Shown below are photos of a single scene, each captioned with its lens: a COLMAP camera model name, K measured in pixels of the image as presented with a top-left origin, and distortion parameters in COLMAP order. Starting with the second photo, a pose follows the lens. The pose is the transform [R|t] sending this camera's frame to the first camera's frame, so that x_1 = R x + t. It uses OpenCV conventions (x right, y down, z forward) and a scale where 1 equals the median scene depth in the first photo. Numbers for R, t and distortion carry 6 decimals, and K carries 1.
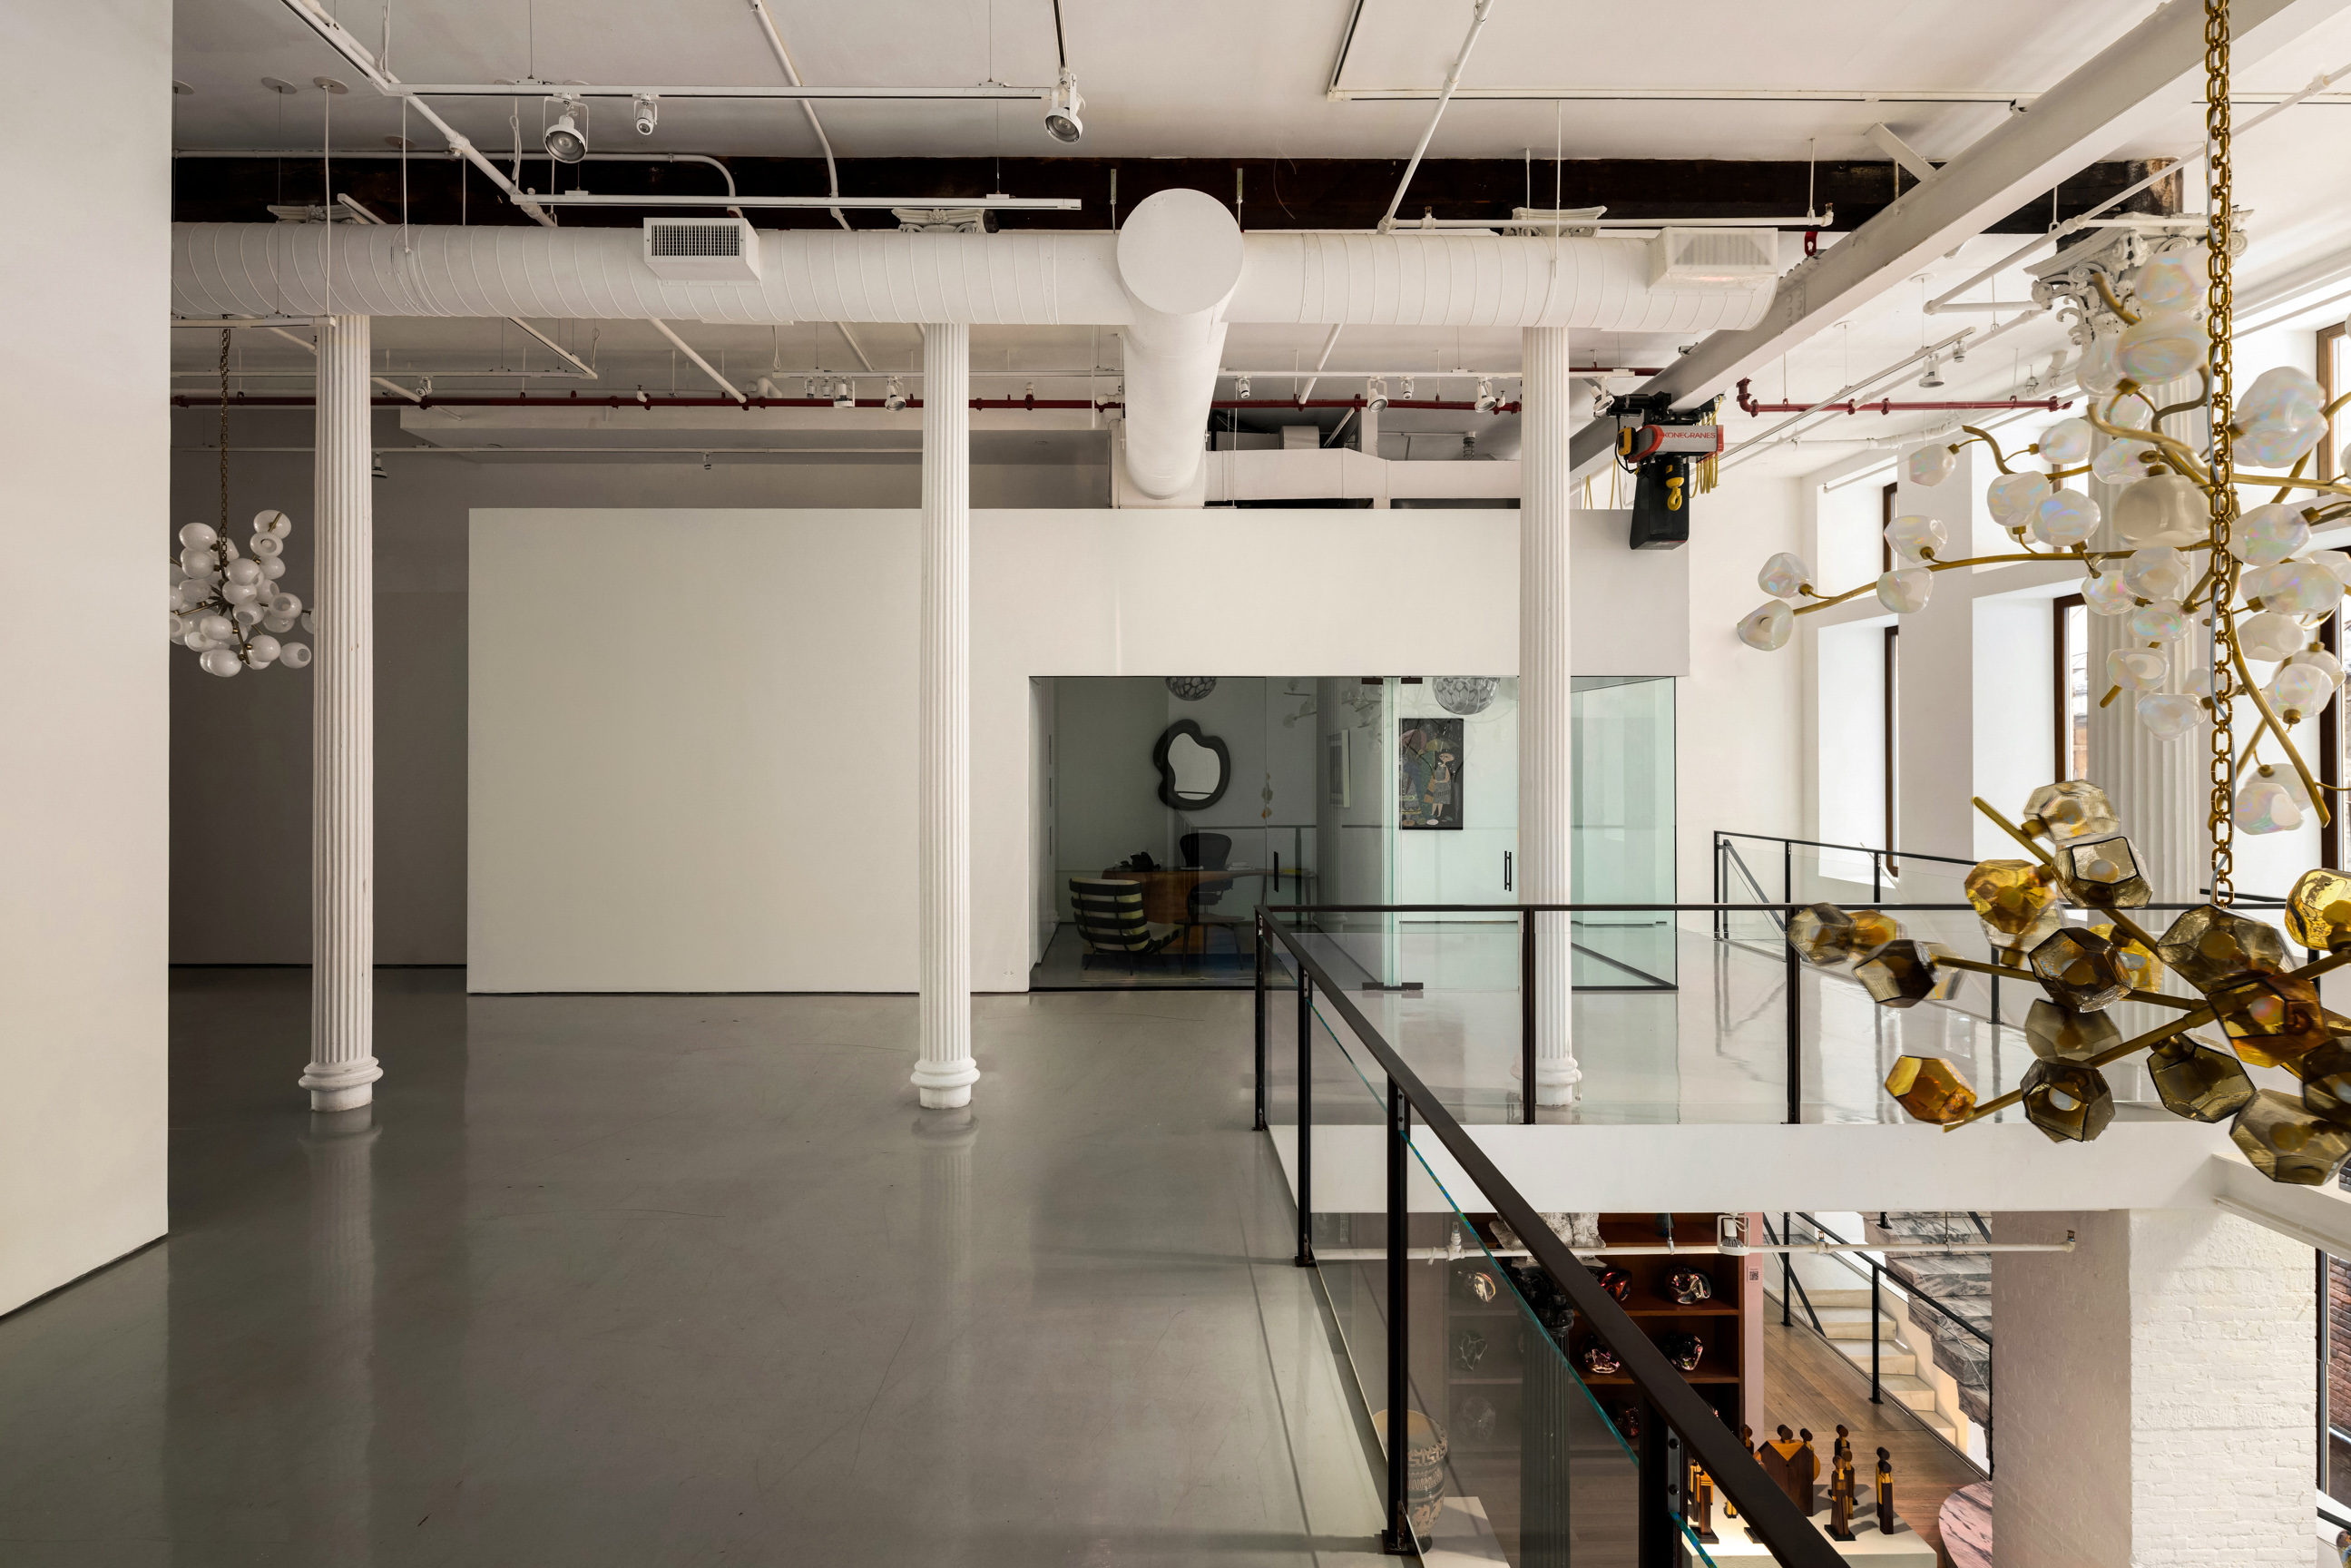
lens RADIAL K [[1166.3, 0, 1166.6], [0, 1166.3, 754.3], [0, 0, 1]] dist [0.004177, -0.001731]
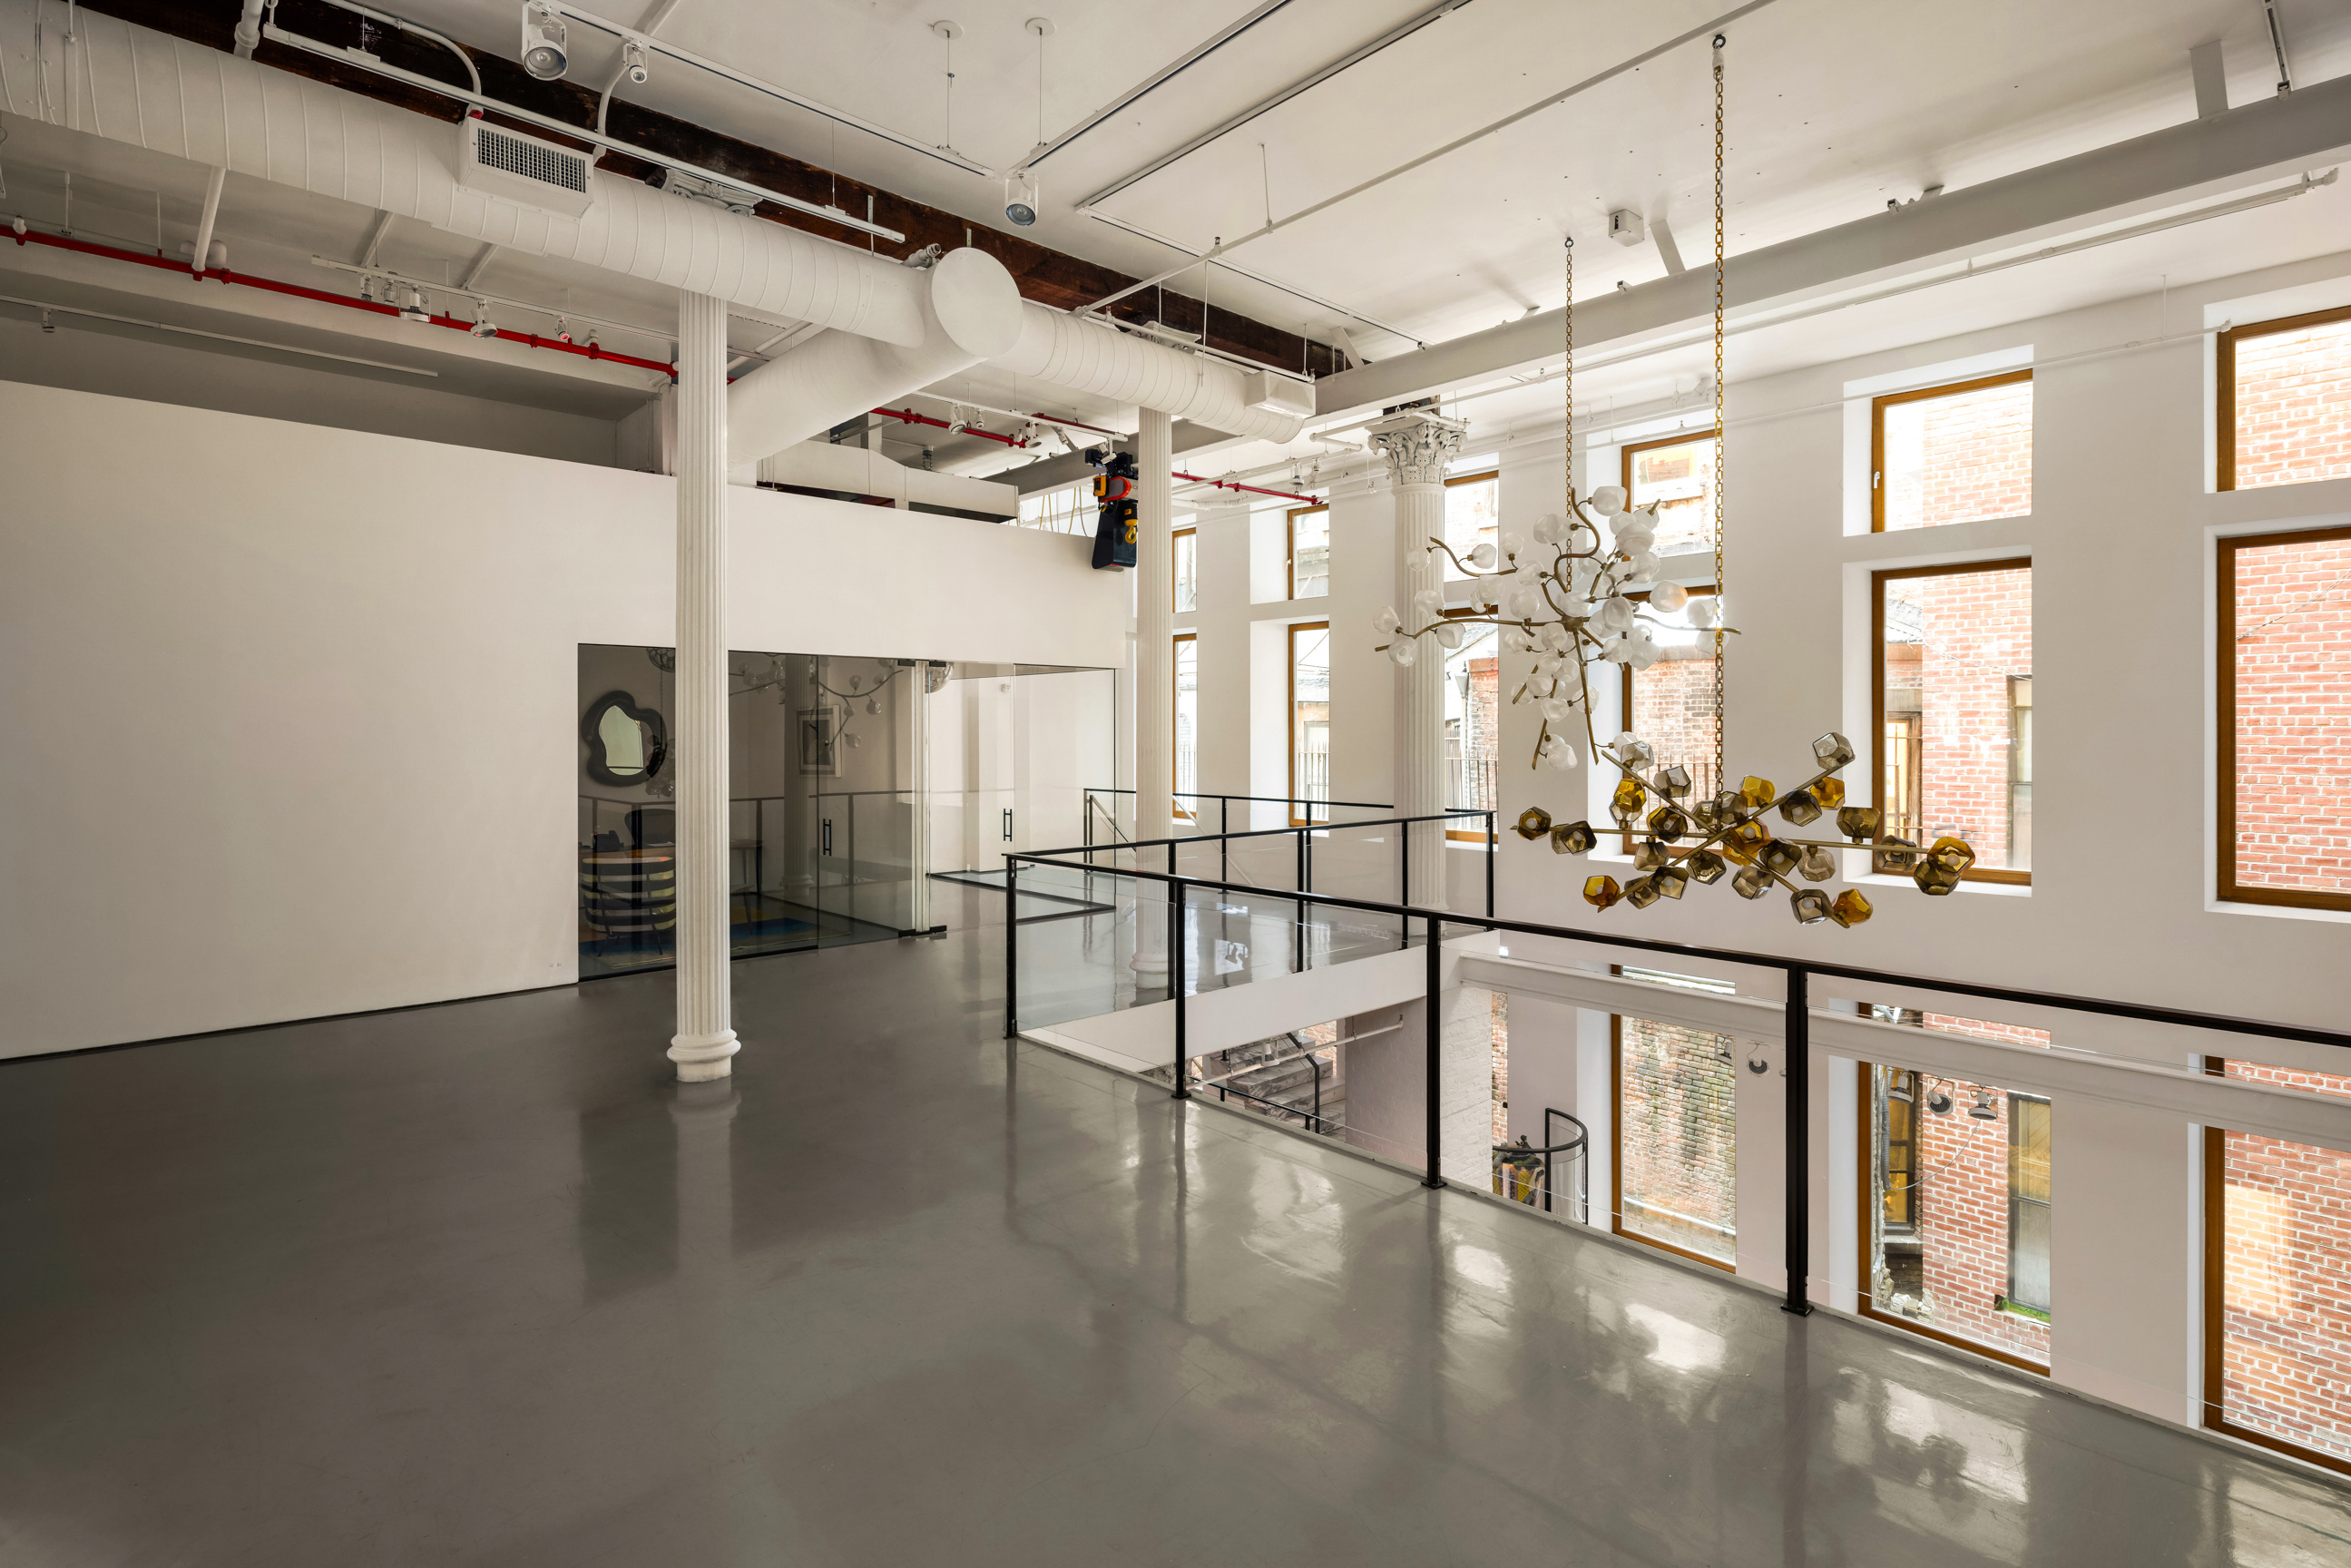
lens RADIAL K [[1152.0, 0, 1176.7], [0, 1152.0, 737.4], [0, 0, 1]] dist [0.000750, -0.001300]
pose [[0.743895, -0.002270, 0.668293, -0.425549], [-0.003222, 0.999970, 0.006984, 0.000756], [-0.668289, -0.007349, 0.743866, -0.004310]]
